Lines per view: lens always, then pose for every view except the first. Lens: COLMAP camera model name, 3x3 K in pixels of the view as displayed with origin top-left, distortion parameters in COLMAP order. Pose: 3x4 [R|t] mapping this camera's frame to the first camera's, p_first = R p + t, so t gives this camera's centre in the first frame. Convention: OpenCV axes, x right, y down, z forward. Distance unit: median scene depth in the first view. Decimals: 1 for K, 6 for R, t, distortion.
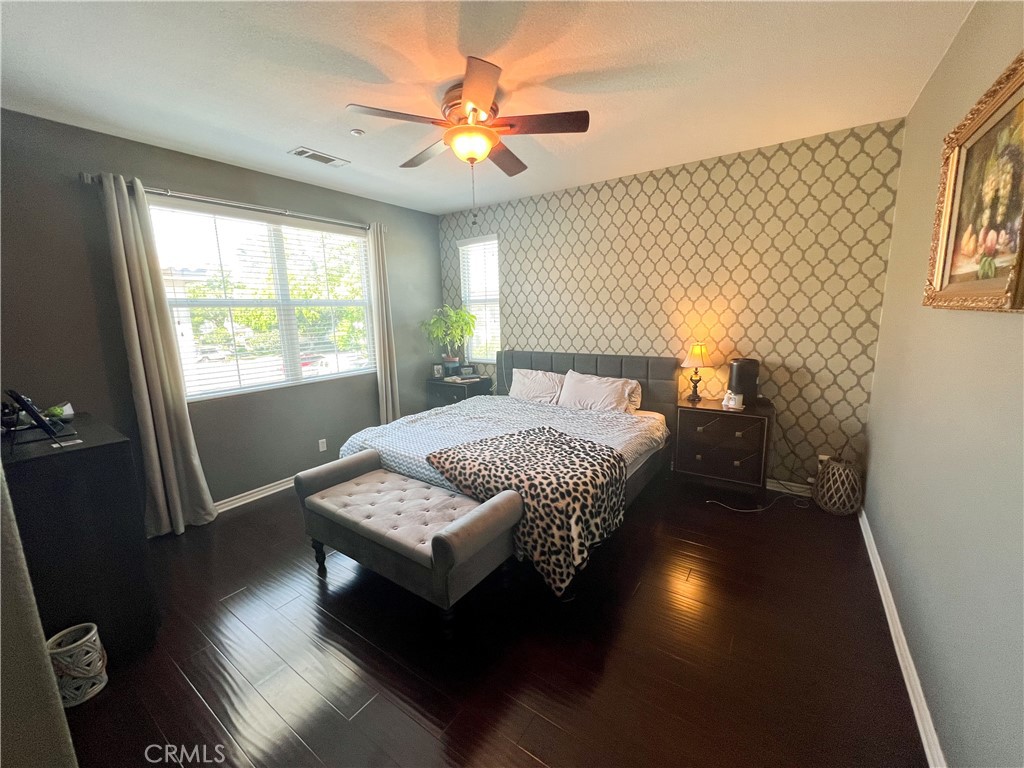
lens RADIAL K [[411.5, 0, 511.3], [0, 411.5, 381.6], [0, 0, 1]] dist [0.002355, 0.000001]
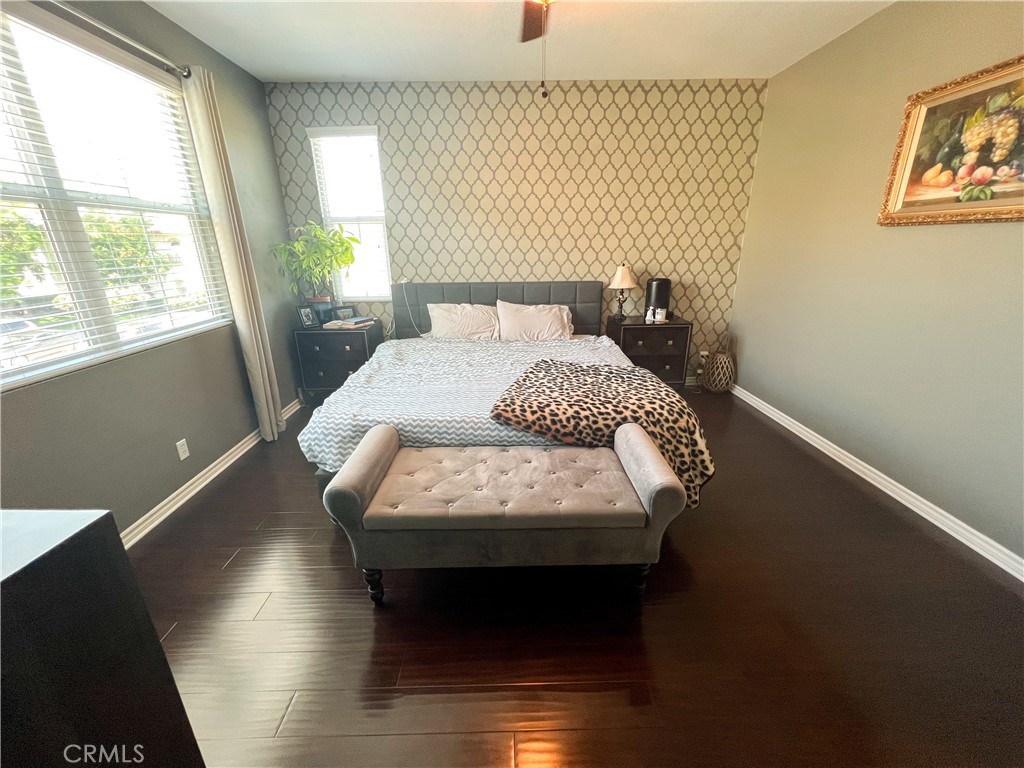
lens RADIAL K [[411.5, 0, 512.3], [0, 411.5, 380.9], [0, 0, 1]] dist [0.002355, 0.000001]
pose [[0.809840, -0.171370, 0.561063, -0.551225], [0.091366, 0.981556, 0.167927, -0.004724], [-0.579492, -0.084732, 0.810561, 0.324137]]
